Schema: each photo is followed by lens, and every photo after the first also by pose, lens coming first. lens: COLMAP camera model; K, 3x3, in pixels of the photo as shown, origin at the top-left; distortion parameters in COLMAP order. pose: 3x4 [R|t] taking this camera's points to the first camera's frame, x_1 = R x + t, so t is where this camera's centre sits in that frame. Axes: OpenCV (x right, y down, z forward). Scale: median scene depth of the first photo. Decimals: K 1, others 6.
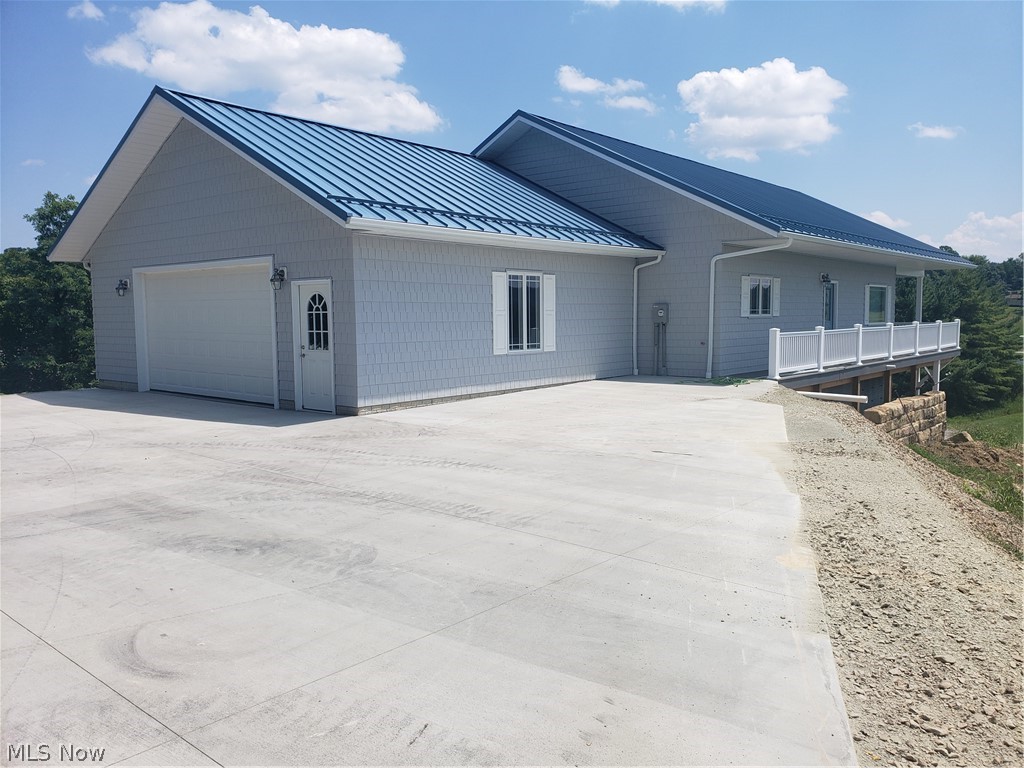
lens RADIAL K [[806.9, 0, 512.1], [0, 806.9, 382.6], [0, 0, 1]] dist [0.002371, 0.012142]
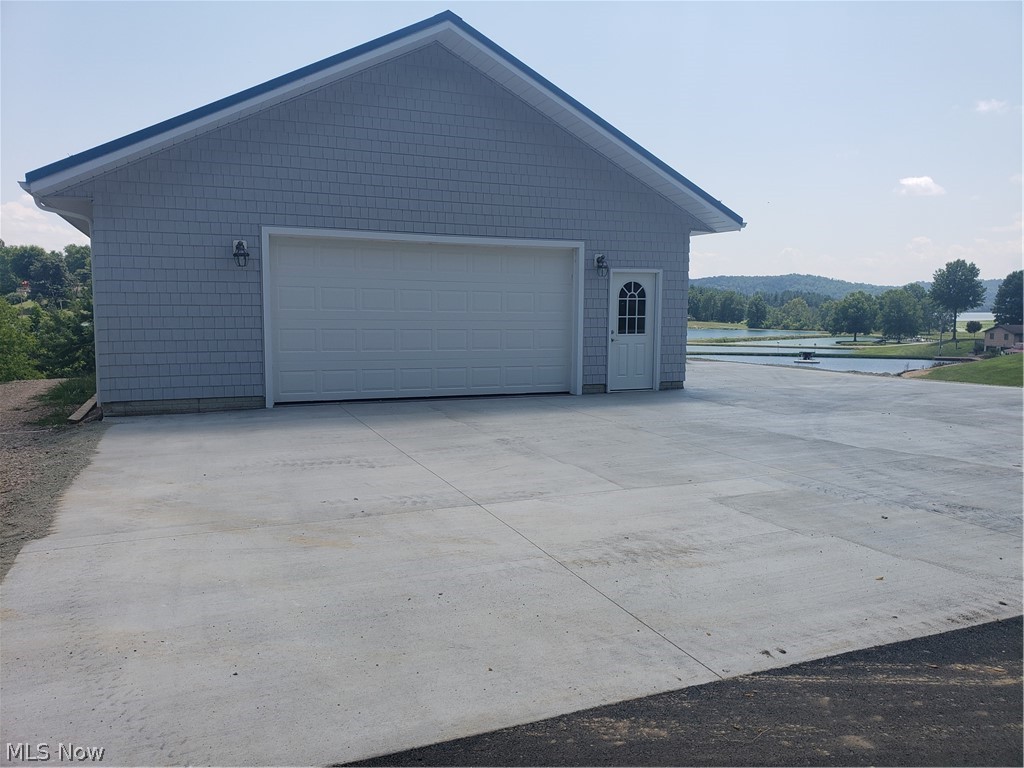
lens RADIAL K [[806.9, 0, 513.3], [0, 806.9, 386.0], [0, 0, 1]] dist [0.002371, 0.012142]
pose [[0.466834, -0.081281, 0.880602, -1.266910], [0.068536, 0.996098, 0.055608, -0.042067], [-0.881685, 0.034393, 0.470583, 0.635550]]
